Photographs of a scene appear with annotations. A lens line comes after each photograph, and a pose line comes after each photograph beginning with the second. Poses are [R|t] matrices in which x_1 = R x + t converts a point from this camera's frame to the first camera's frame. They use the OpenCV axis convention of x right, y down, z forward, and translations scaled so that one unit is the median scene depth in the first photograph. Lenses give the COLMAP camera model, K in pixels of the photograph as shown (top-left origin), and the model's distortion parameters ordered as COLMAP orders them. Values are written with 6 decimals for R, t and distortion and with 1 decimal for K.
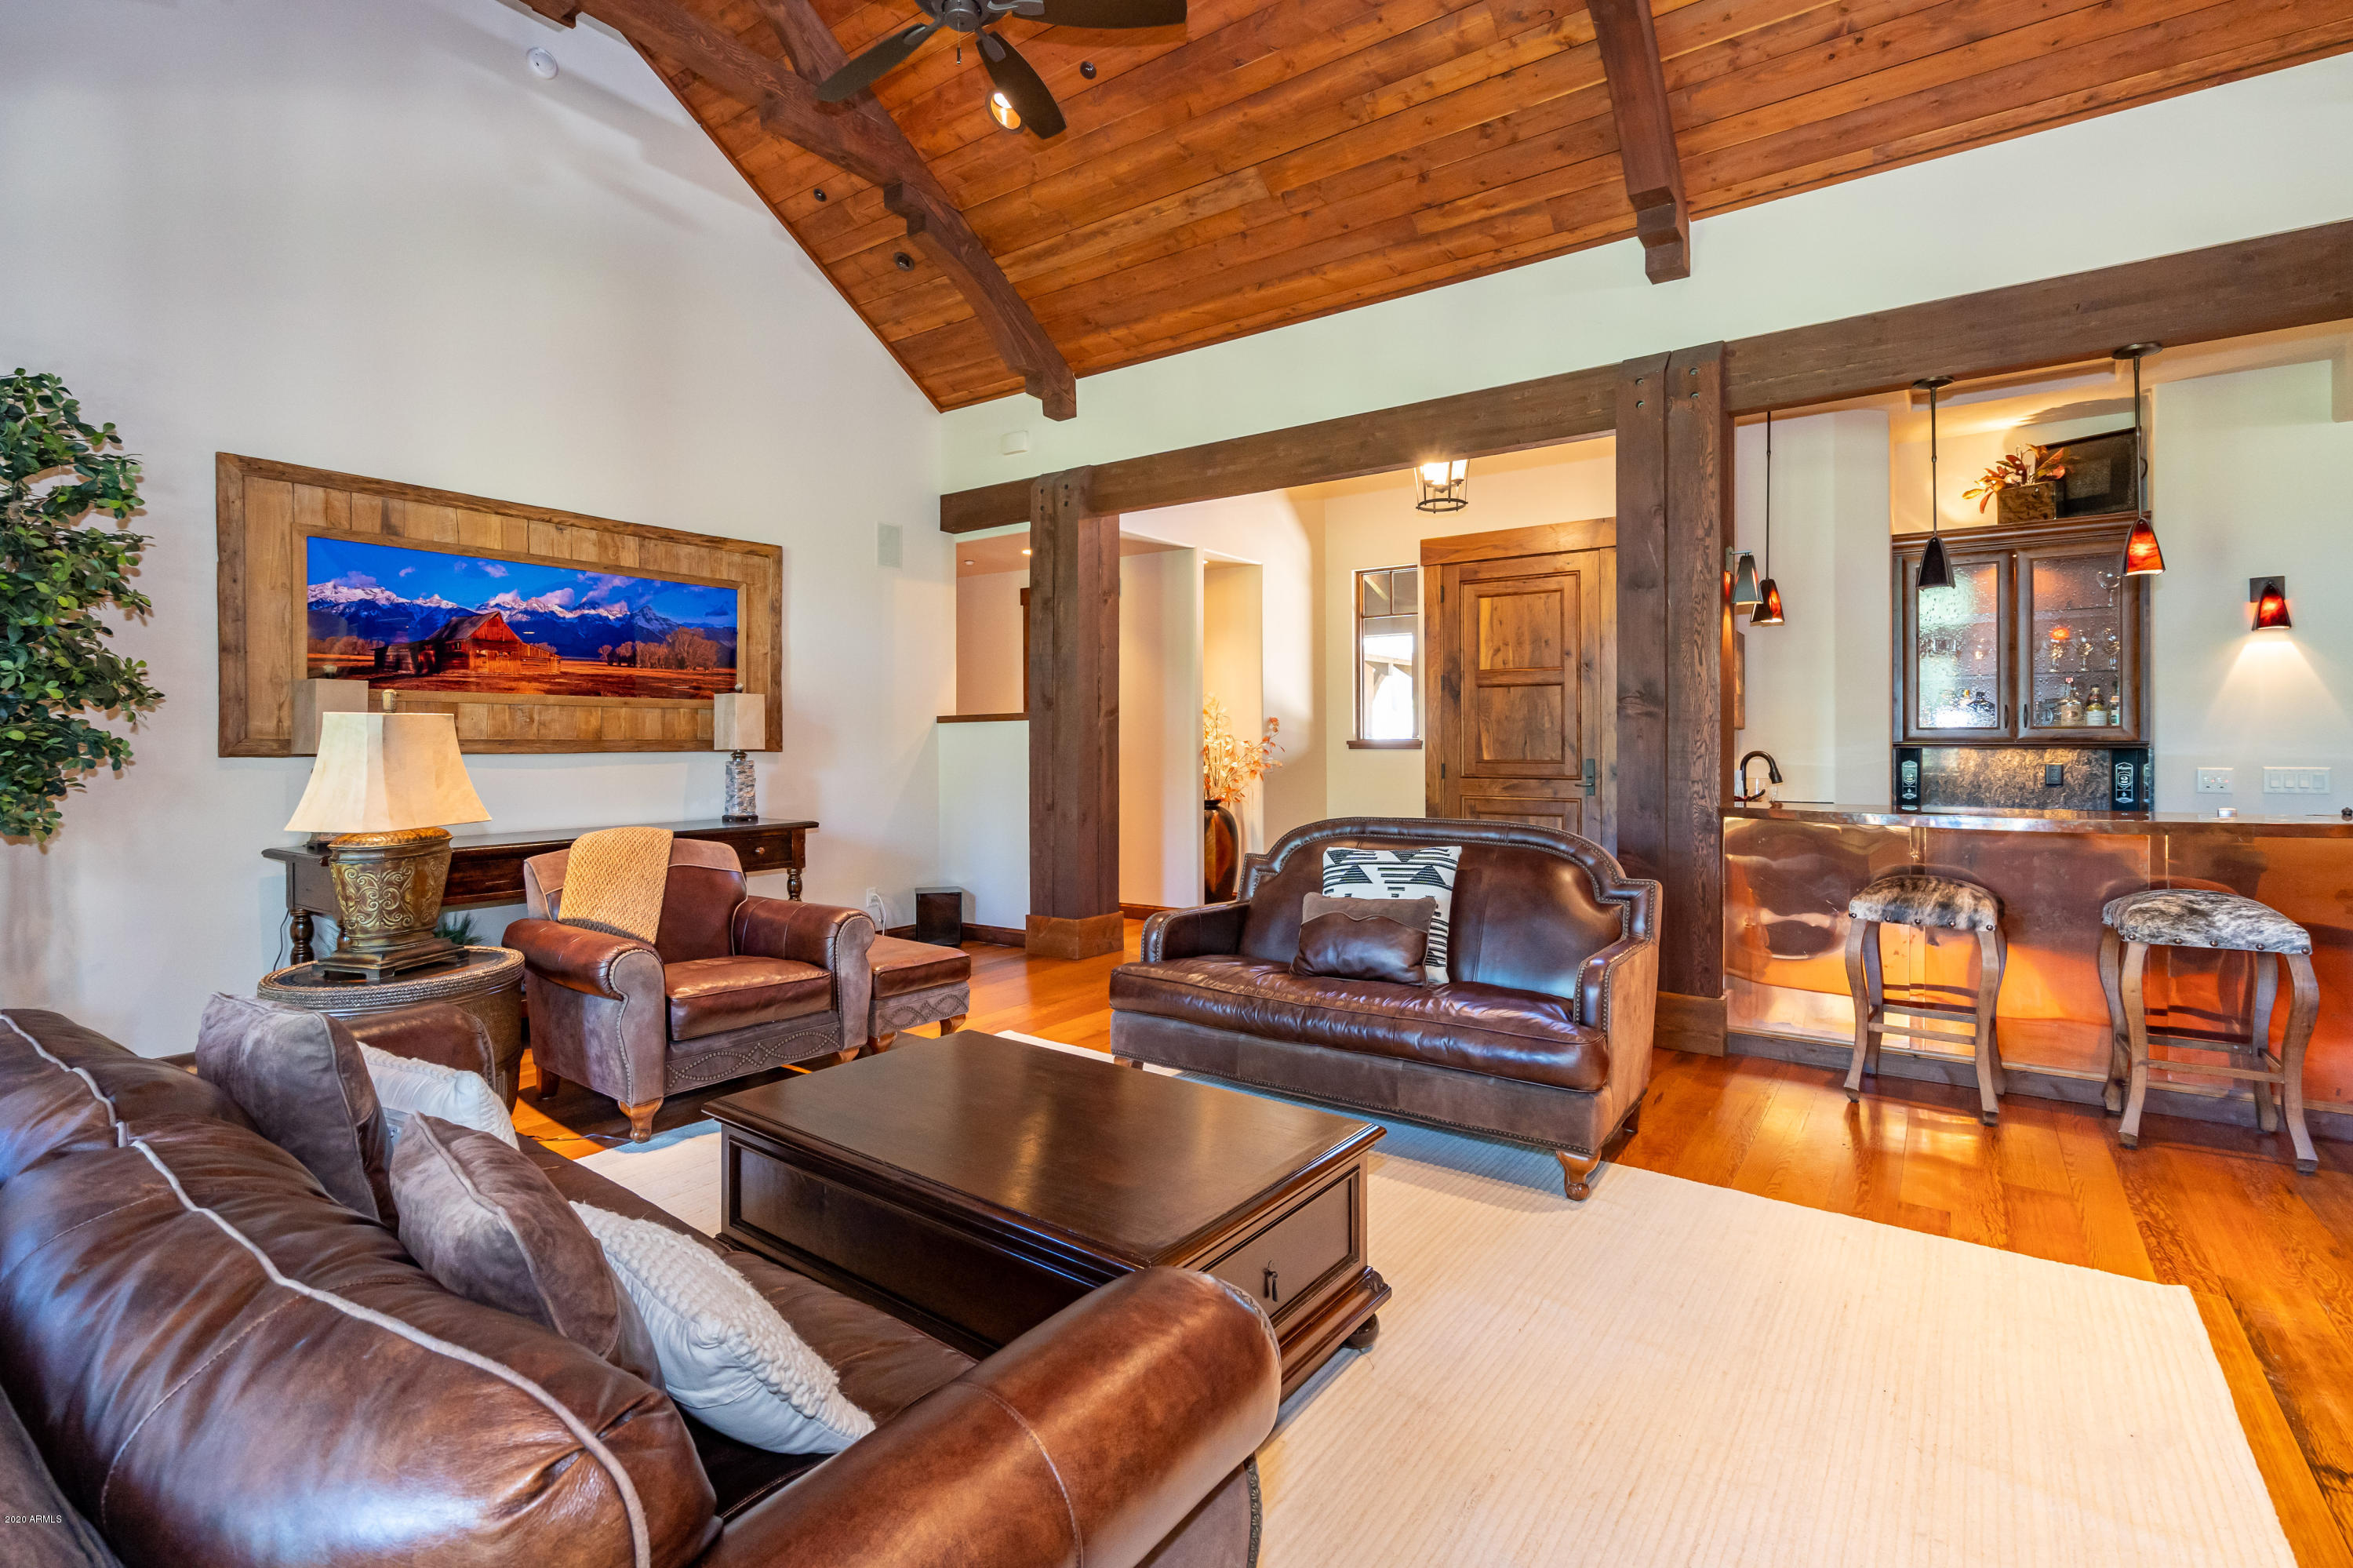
lens RADIAL K [[1089.9, 0, 1166.2], [0, 1089.9, 733.7], [0, 0, 1]] dist [0.001836, 0.000438]
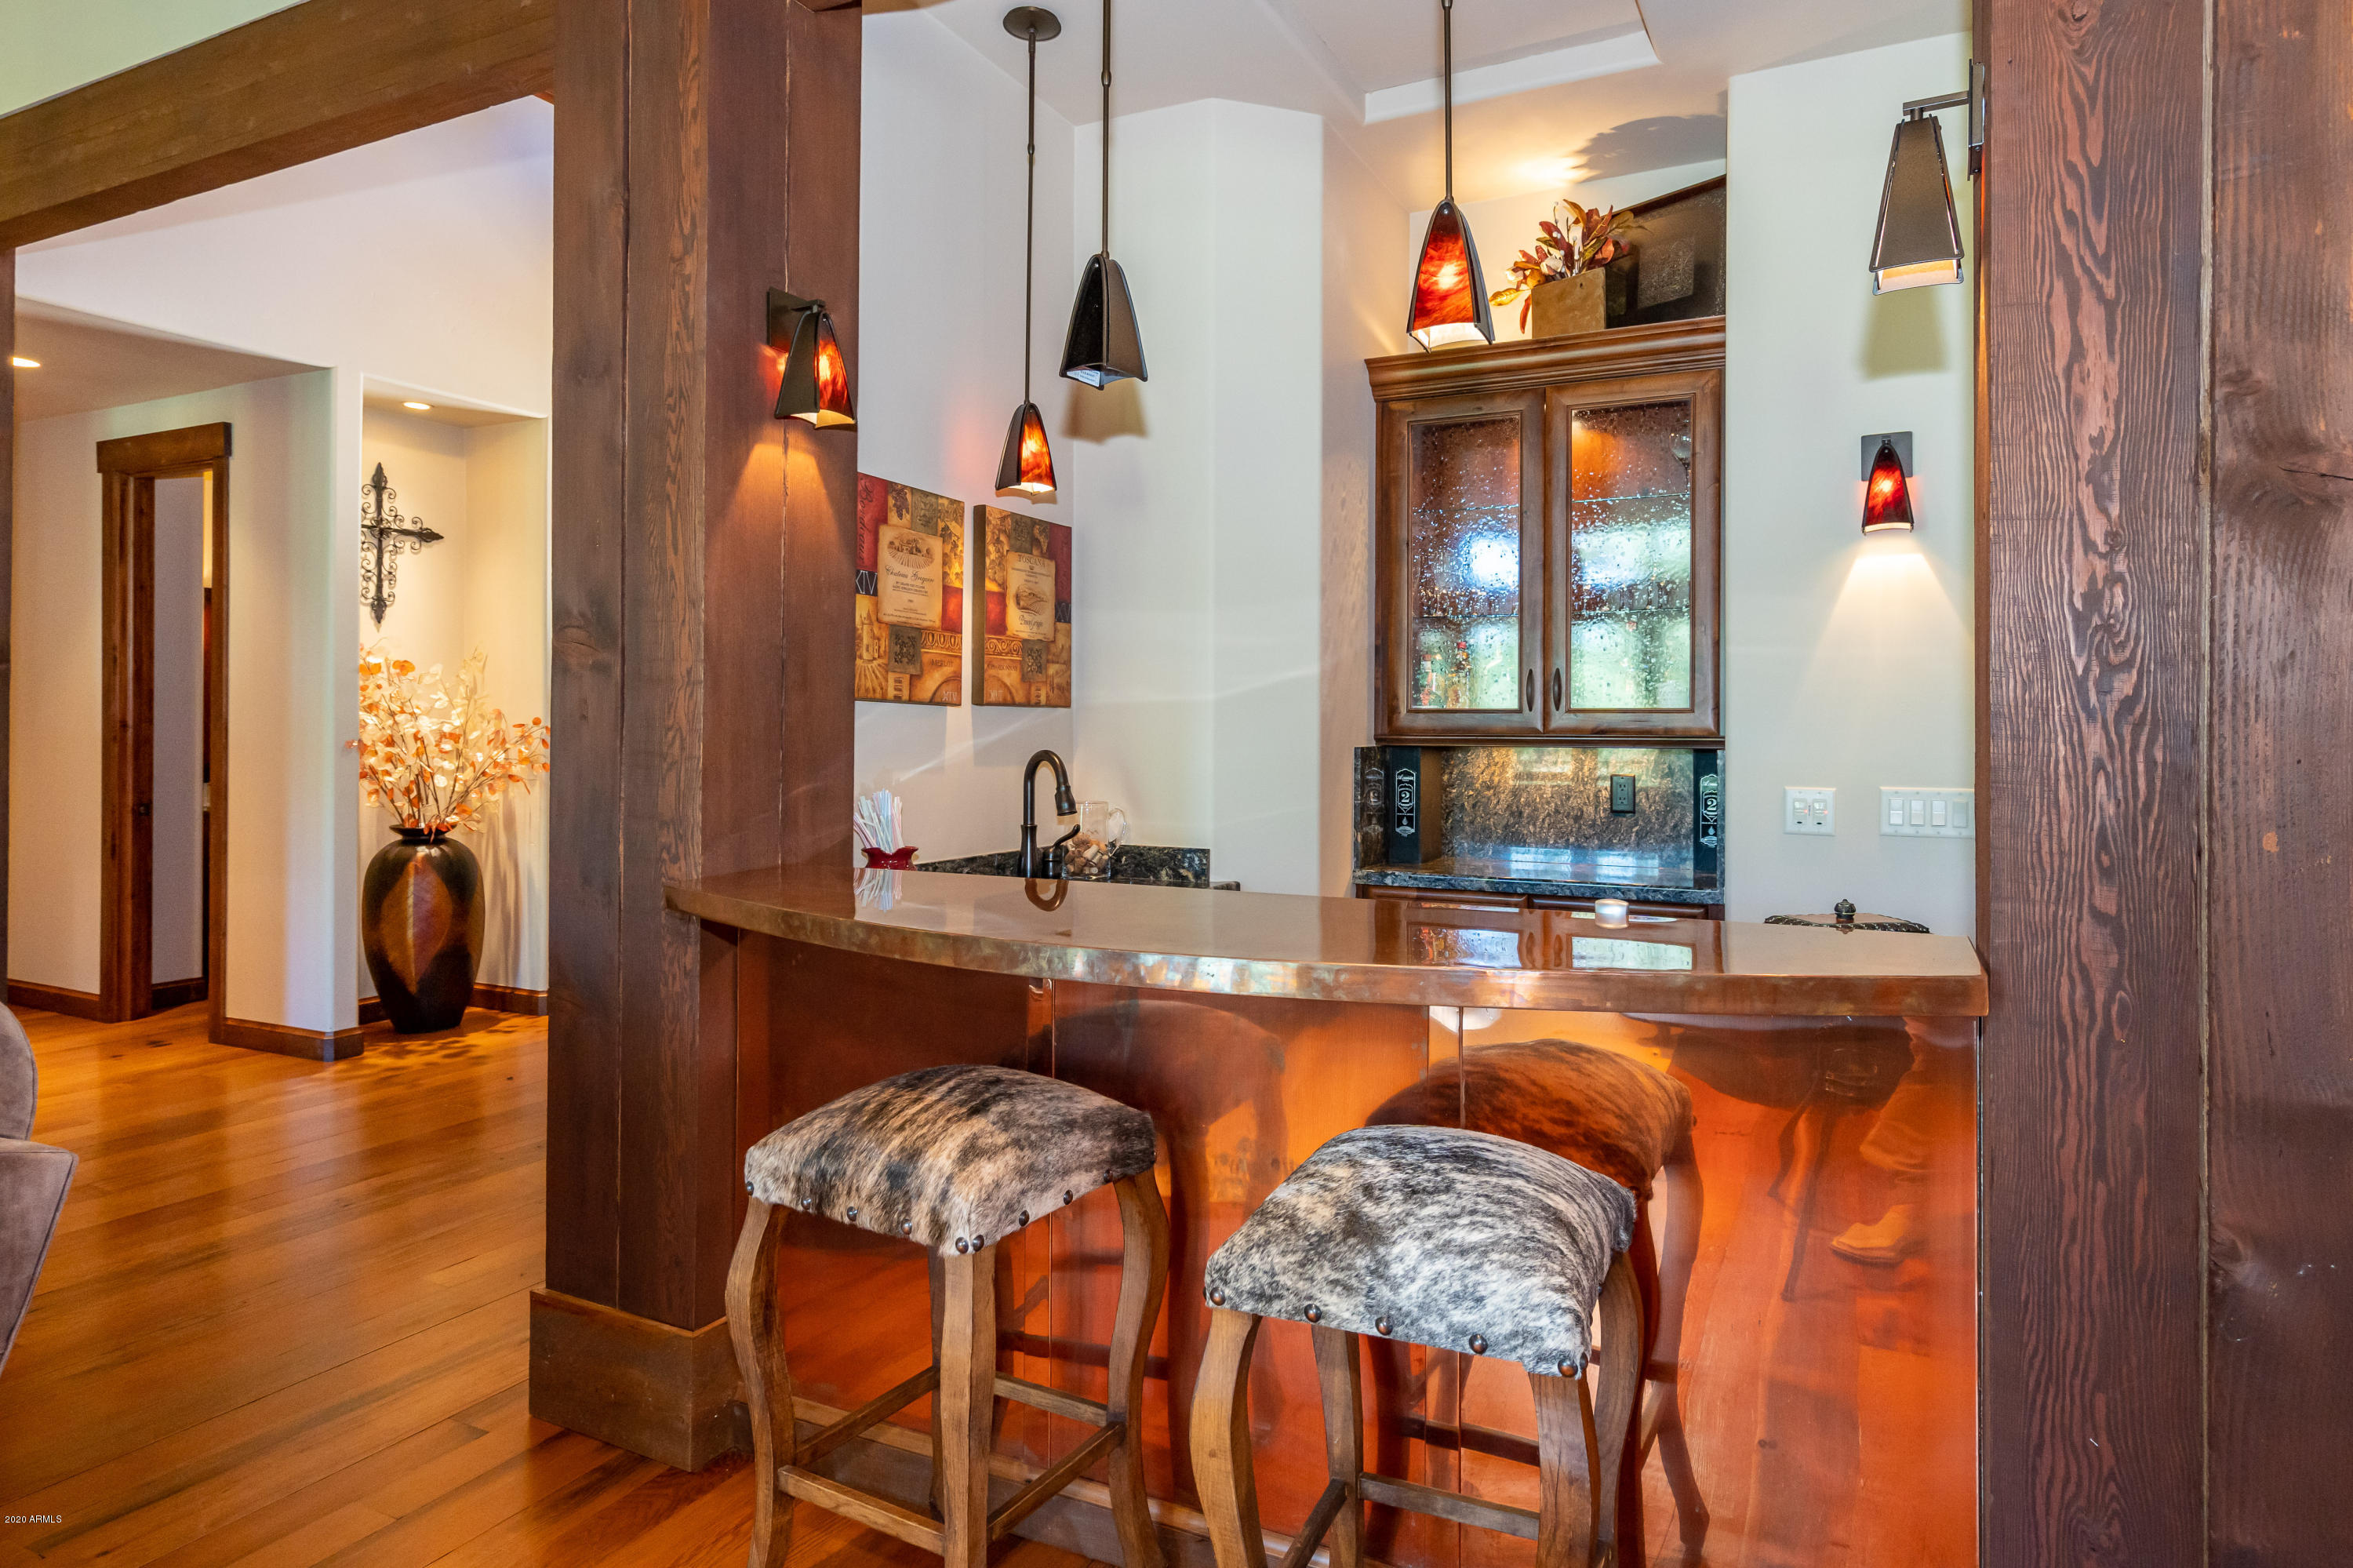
lens RADIAL K [[1422.6, 0, 1181.7], [0, 1422.6, 720.0], [0, 0, 1]] dist [0.002554, 0.000806]
pose [[0.981729, 0.009603, 0.190040, 0.553380], [-0.010042, 0.999949, 0.001348, 0.000198], [-0.190017, -0.003231, 0.981775, 0.390173]]
